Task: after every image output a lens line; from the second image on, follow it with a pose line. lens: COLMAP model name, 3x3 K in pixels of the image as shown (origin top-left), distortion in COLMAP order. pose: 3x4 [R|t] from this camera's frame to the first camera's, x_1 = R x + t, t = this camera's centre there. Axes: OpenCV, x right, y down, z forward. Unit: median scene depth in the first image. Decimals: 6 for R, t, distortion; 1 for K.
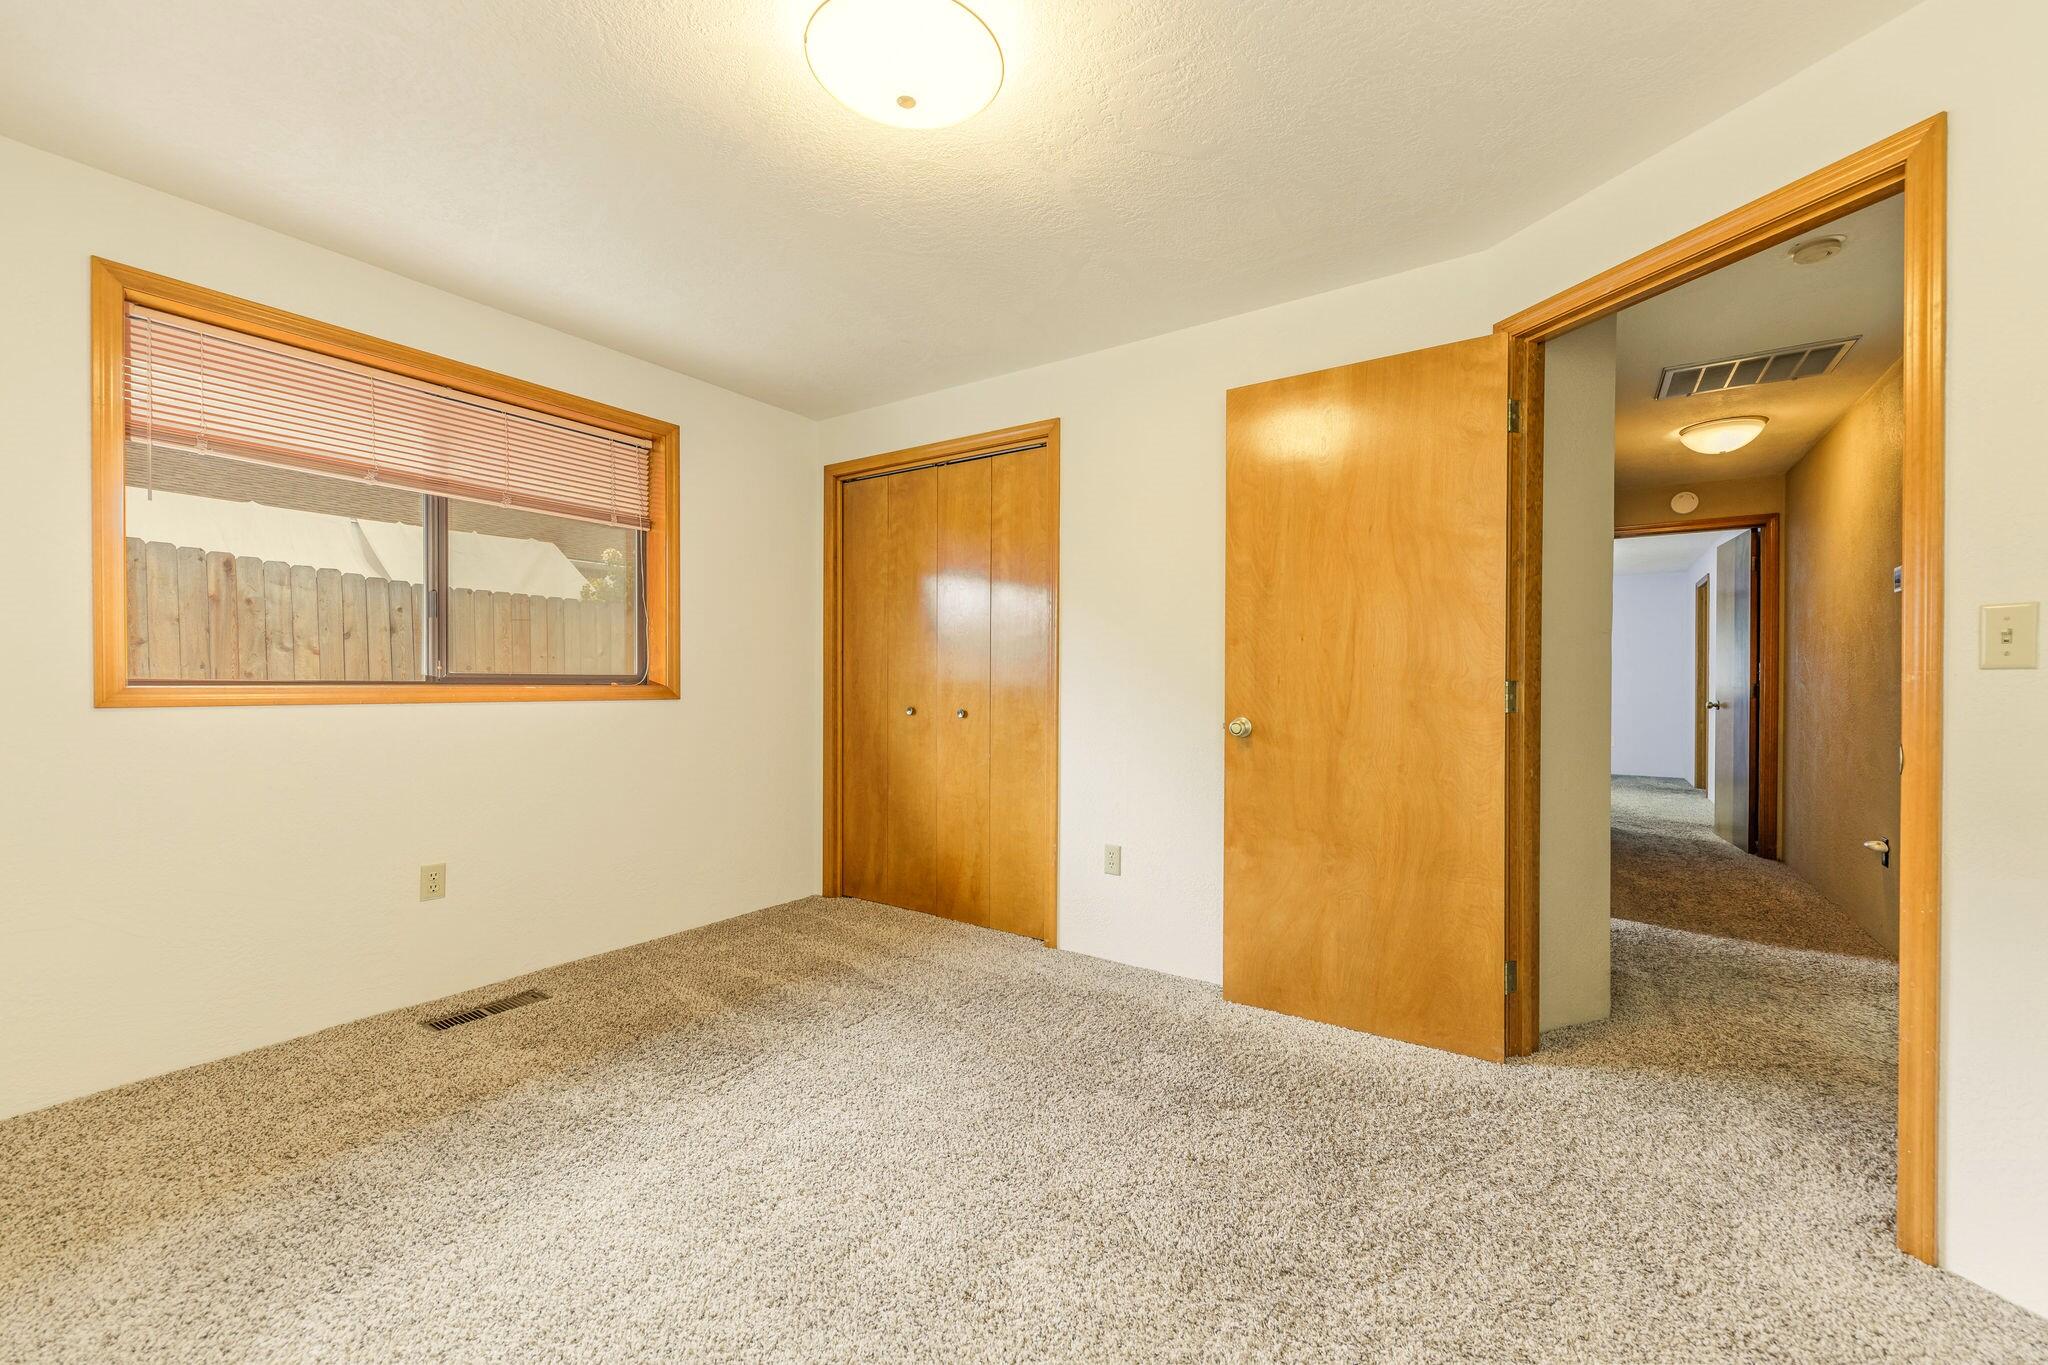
lens RADIAL K [[812.2, 0, 1024.0], [0, 812.2, 682.5], [0, 0, 1]] dist [0.001986, 0.000111]
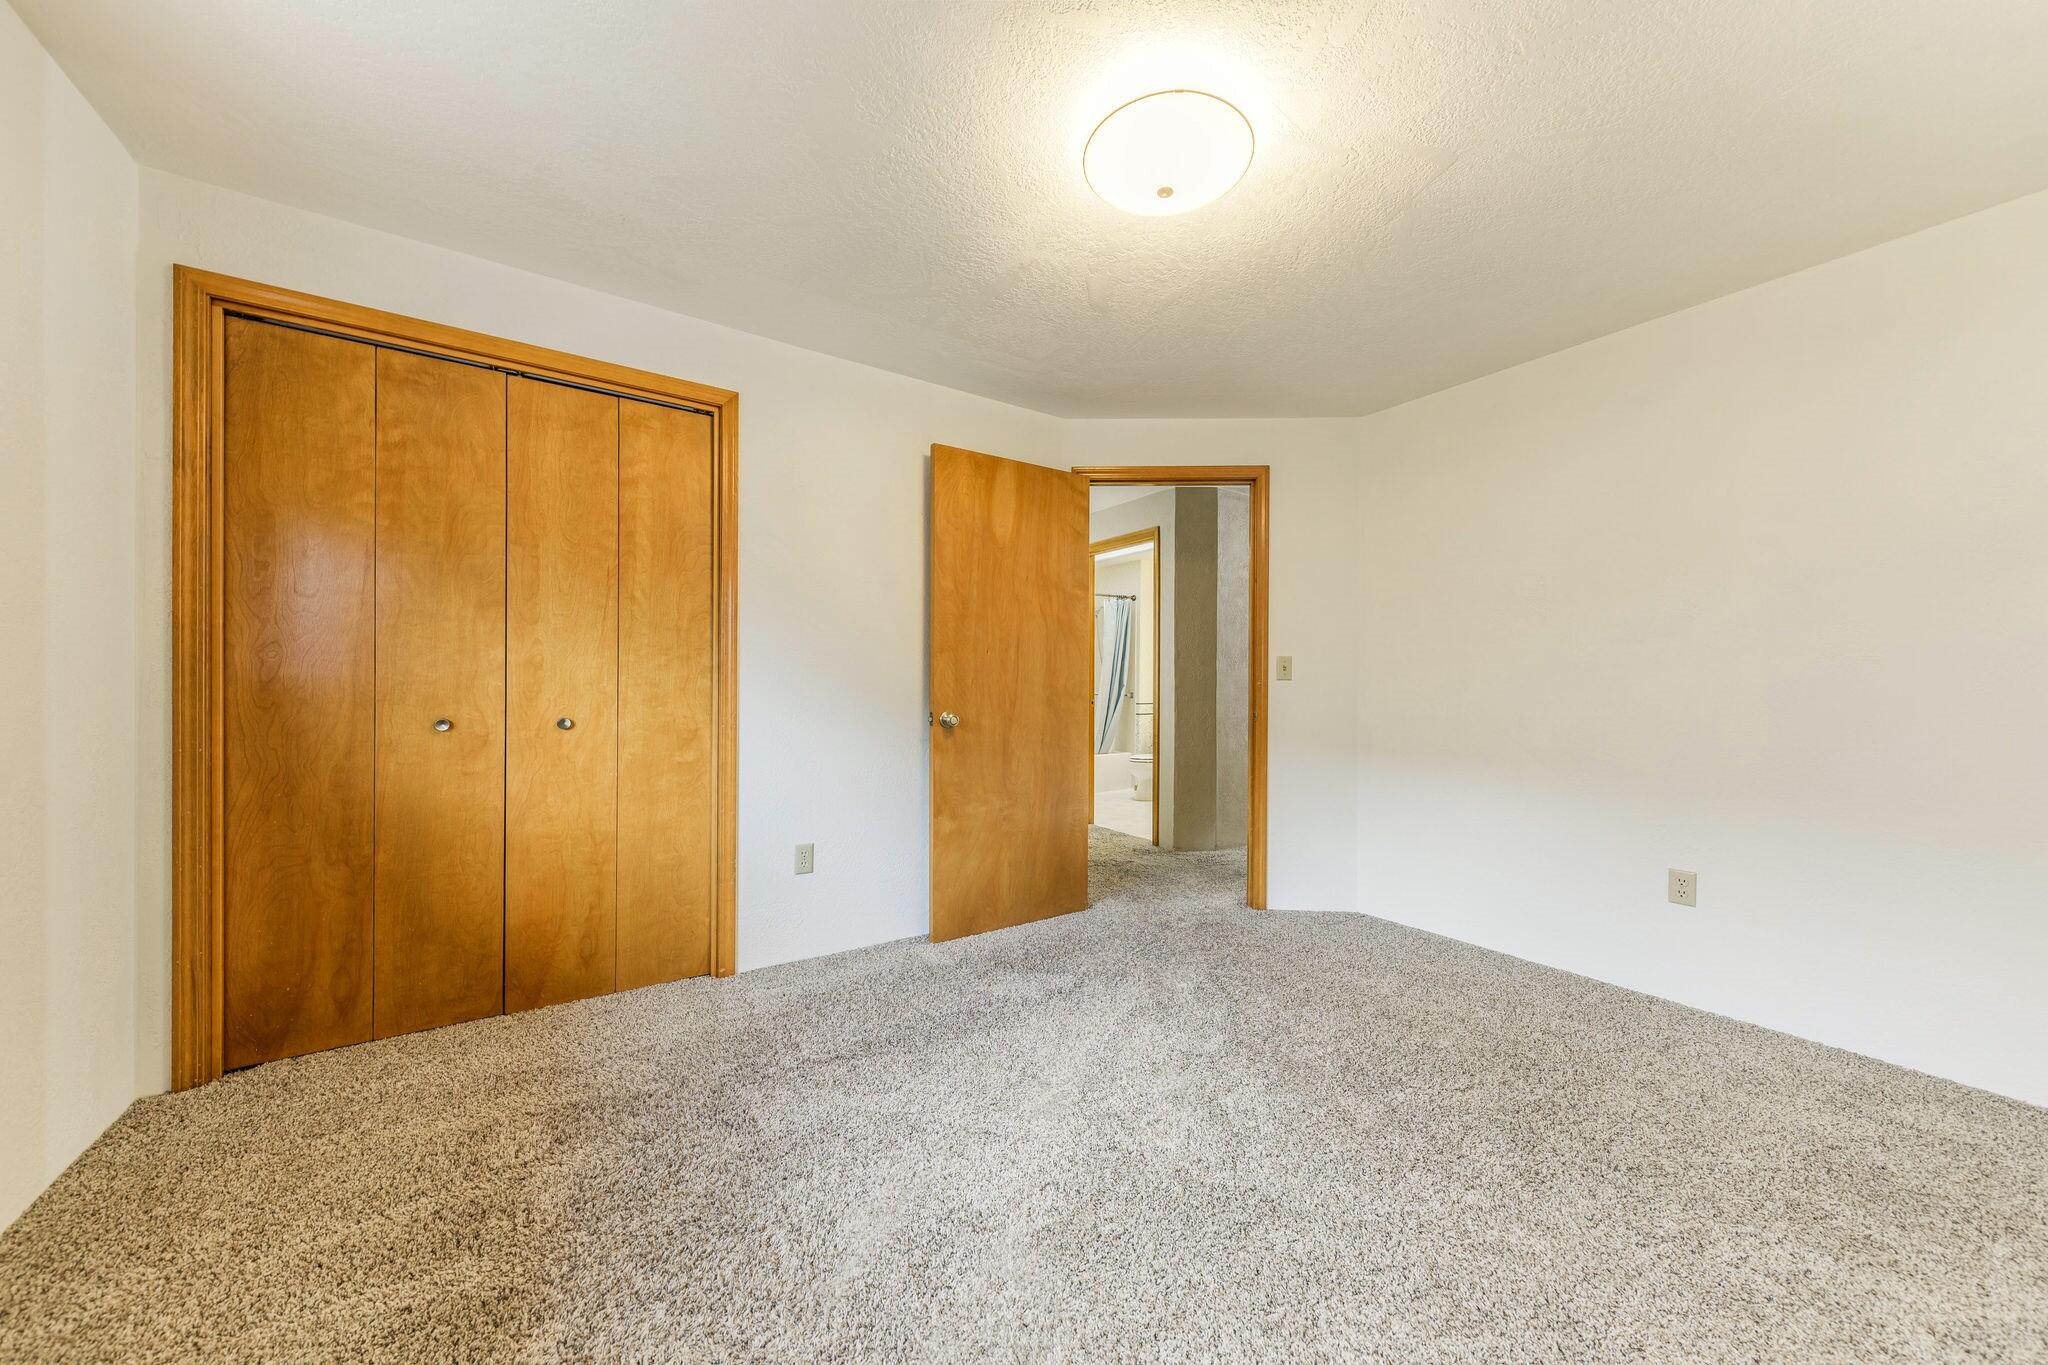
lens RADIAL K [[697.8, 0, 1024.0], [0, 697.8, 682.5], [0, 0, 1]] dist [-0.002030, -0.000184]
pose [[0.374119, 0.001193, 0.927380, -0.562642], [-0.004886, 0.999988, 0.000685, -0.002461], [-0.927368, -0.004787, 0.374121, 0.405369]]
